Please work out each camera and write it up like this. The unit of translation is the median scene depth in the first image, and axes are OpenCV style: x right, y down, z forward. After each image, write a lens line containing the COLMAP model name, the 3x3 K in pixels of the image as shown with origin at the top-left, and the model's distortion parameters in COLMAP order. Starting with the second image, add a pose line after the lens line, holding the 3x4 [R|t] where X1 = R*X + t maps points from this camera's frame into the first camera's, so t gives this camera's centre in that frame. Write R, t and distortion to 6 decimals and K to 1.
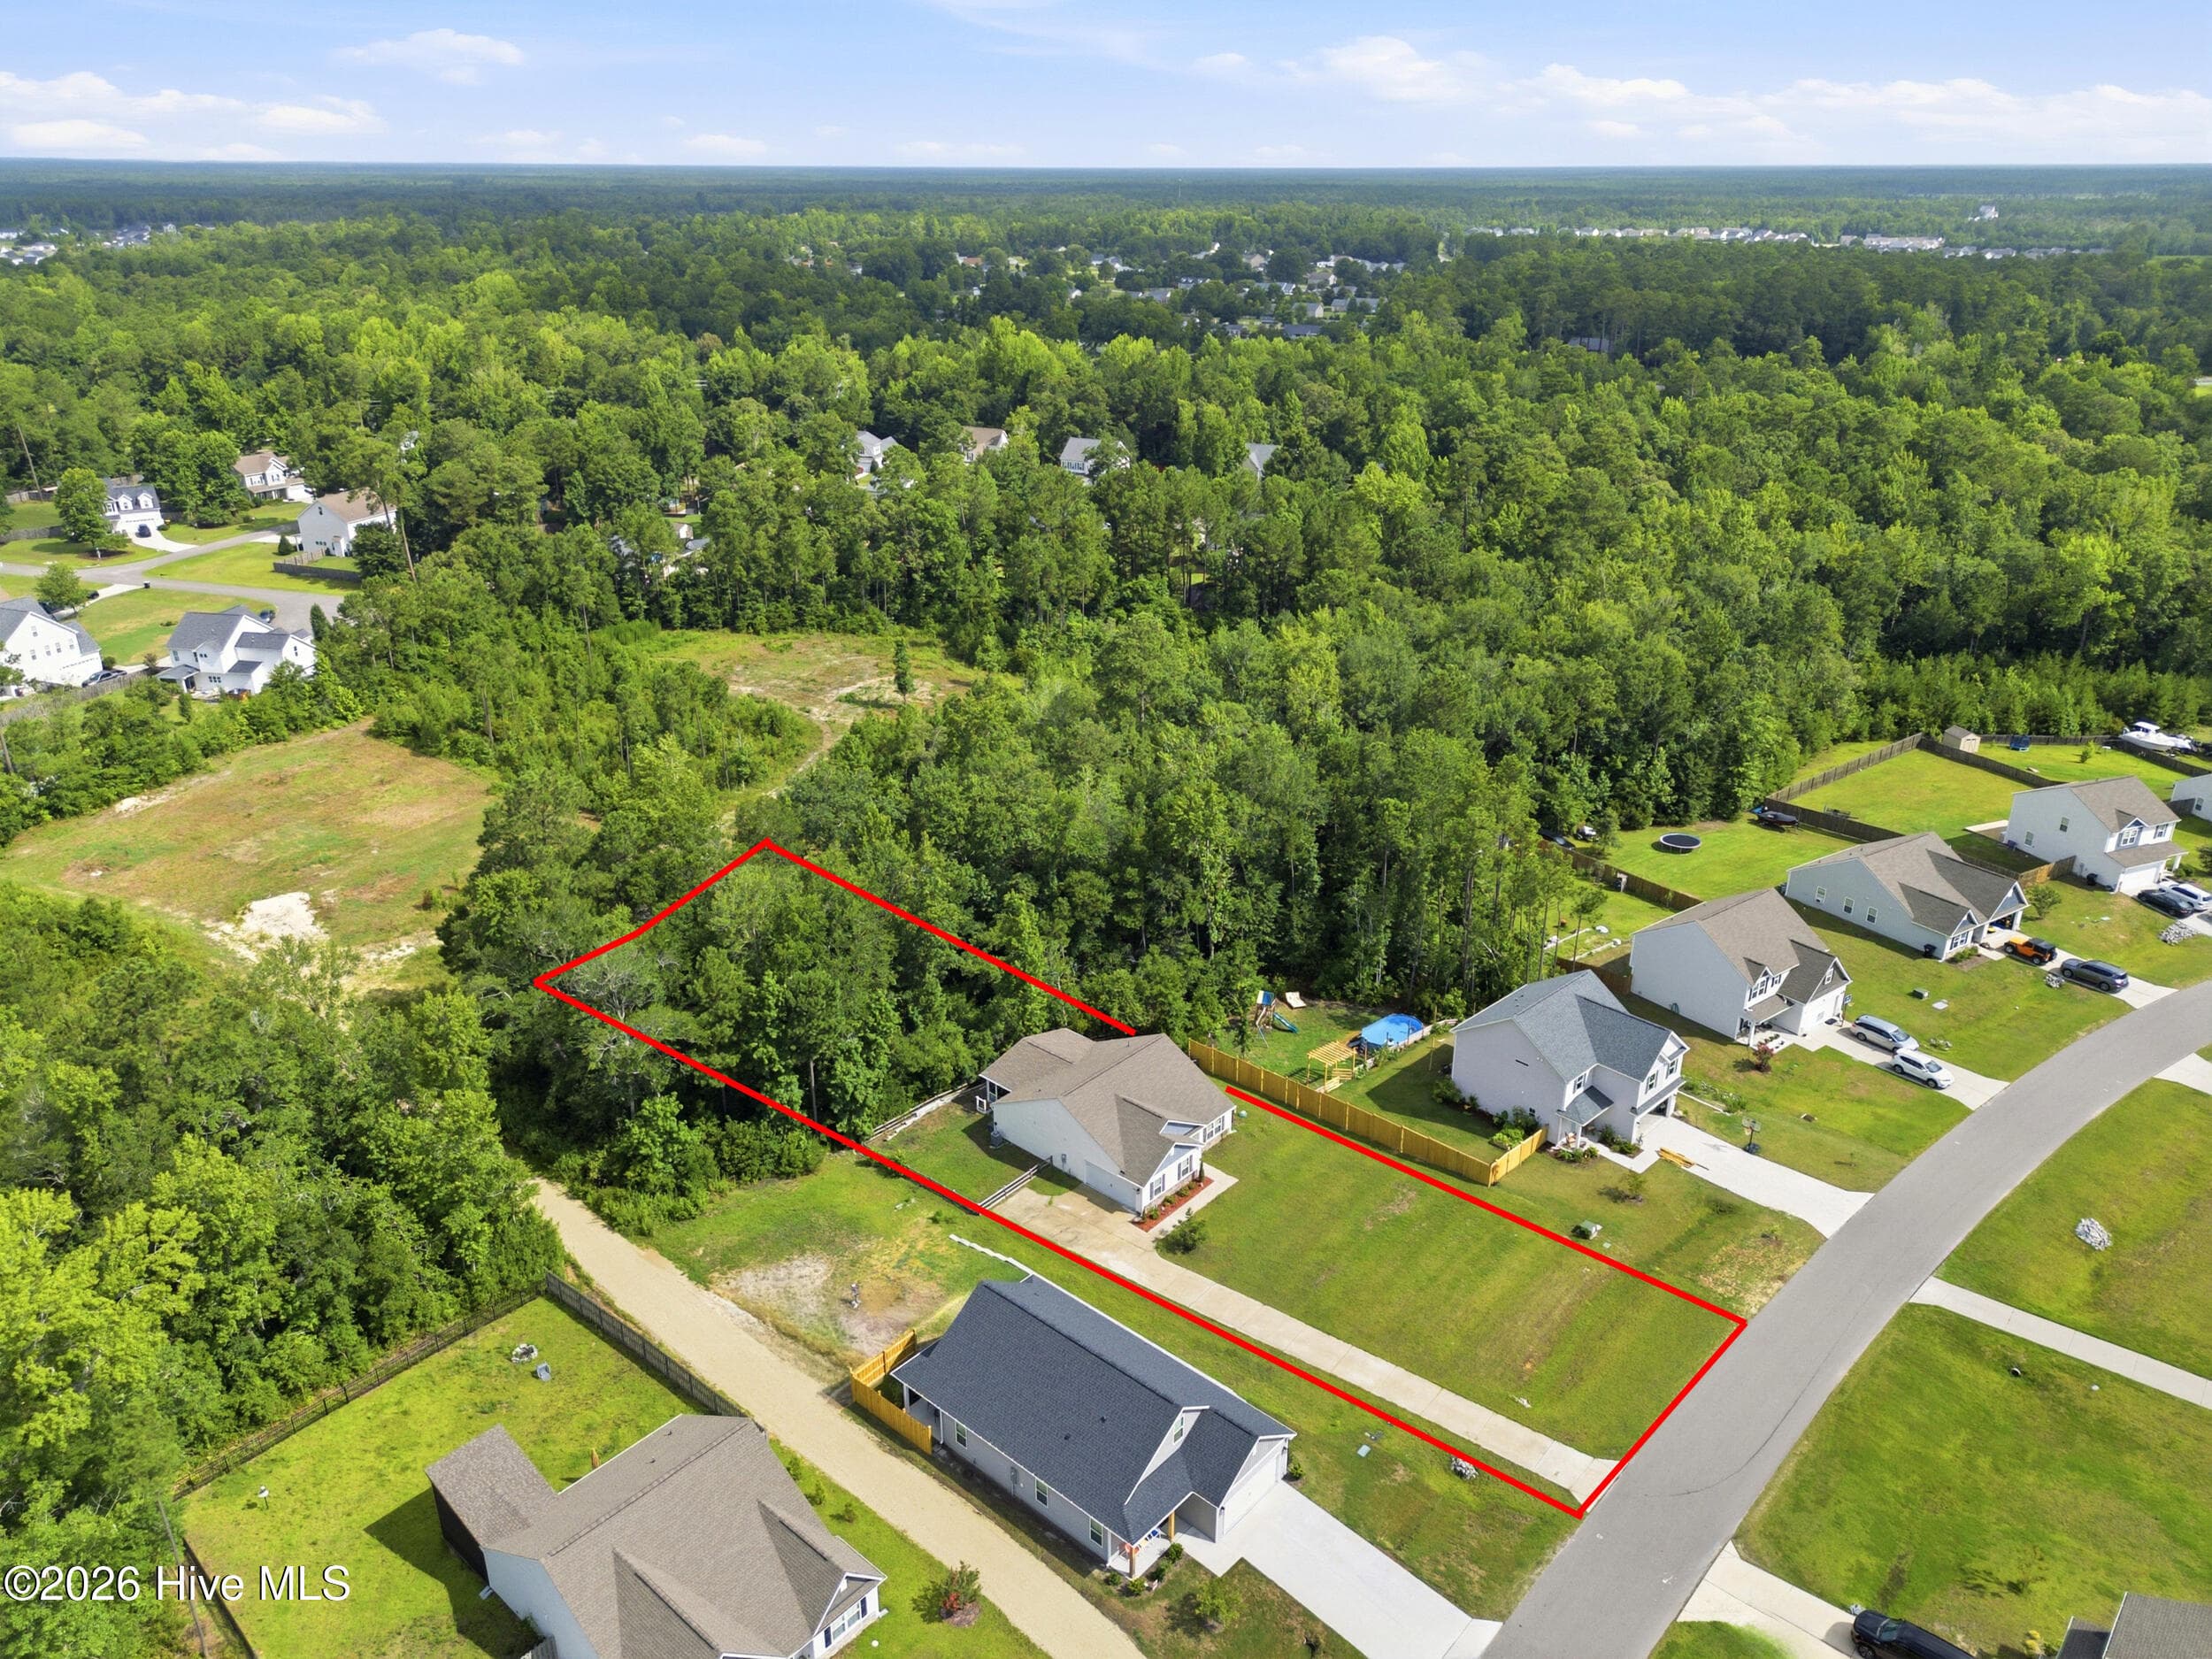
lens RADIAL K [[1564.4, 0, 1118.5], [0, 1564.4, 835.1], [0, 0, 1]] dist [0.054336, -0.033869]
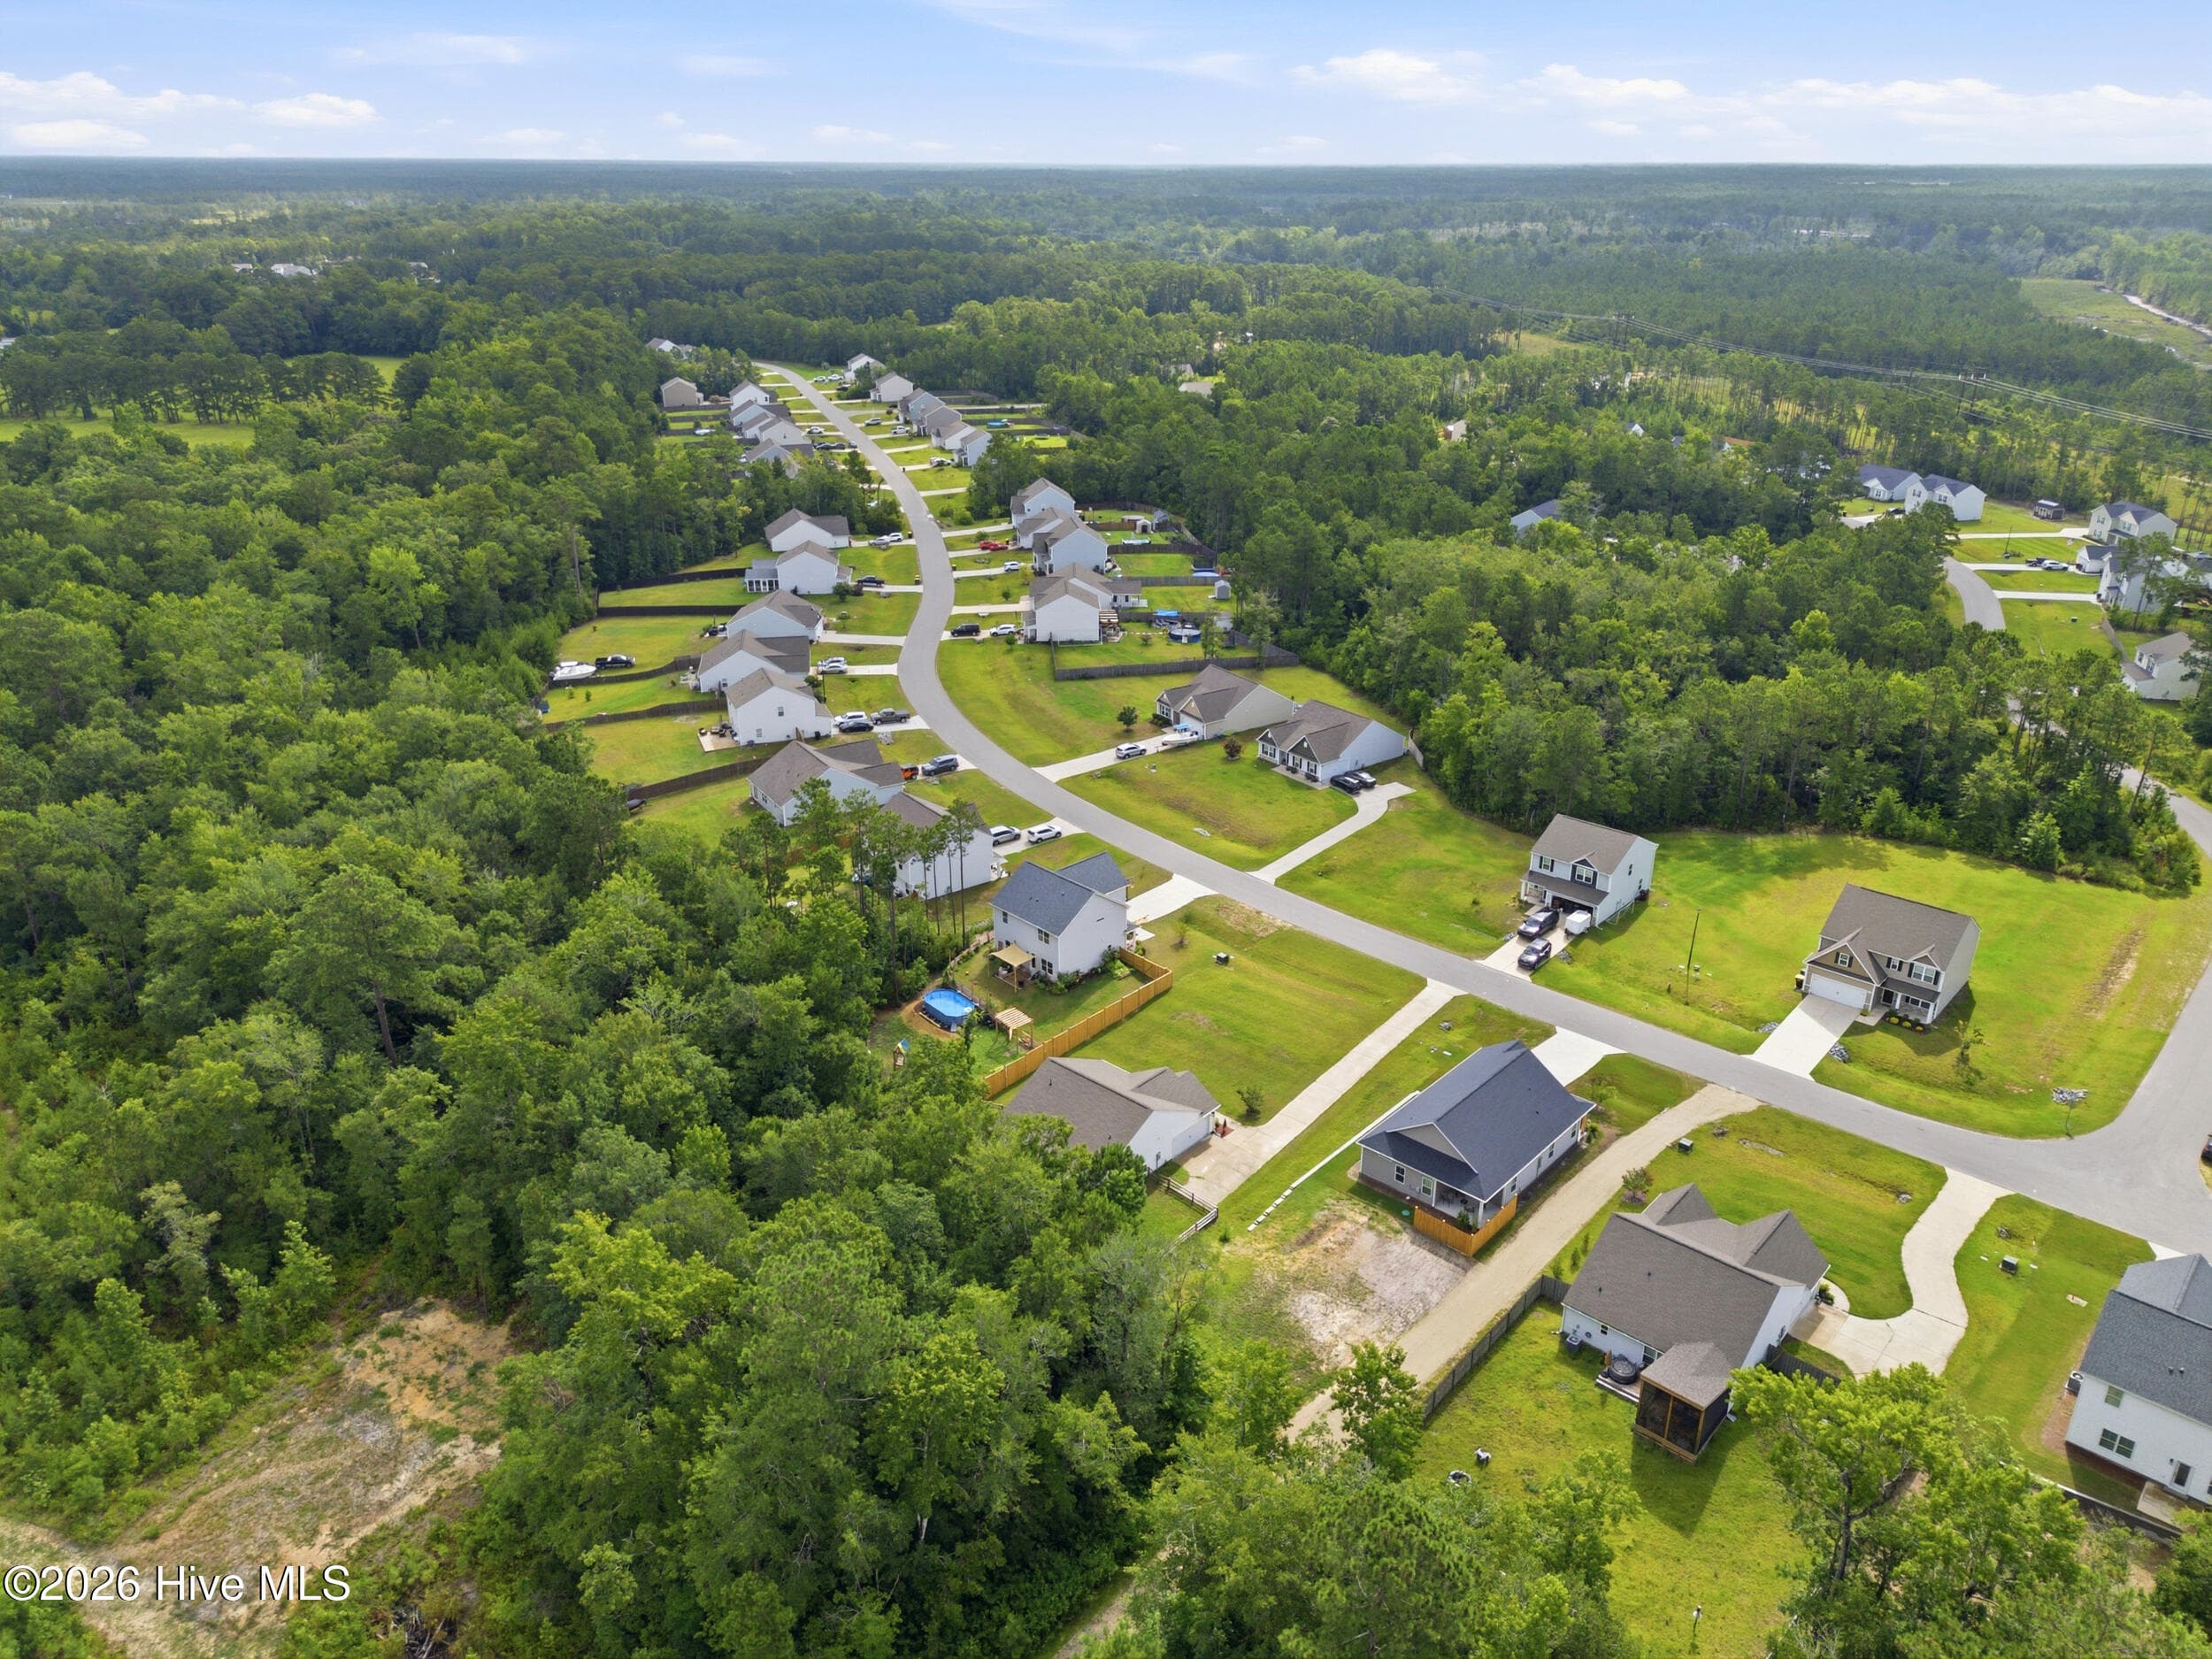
lens RADIAL K [[1564.4, 0, 1095.8], [0, 1564.4, 820.6], [0, 0, 1]] dist [0.054336, -0.033869]
pose [[0.018133, -0.394478, 0.918726, -0.904598], [0.398656, 0.845529, 0.355181, -0.391022], [-0.916921, 0.359816, 0.172593, 0.690740]]
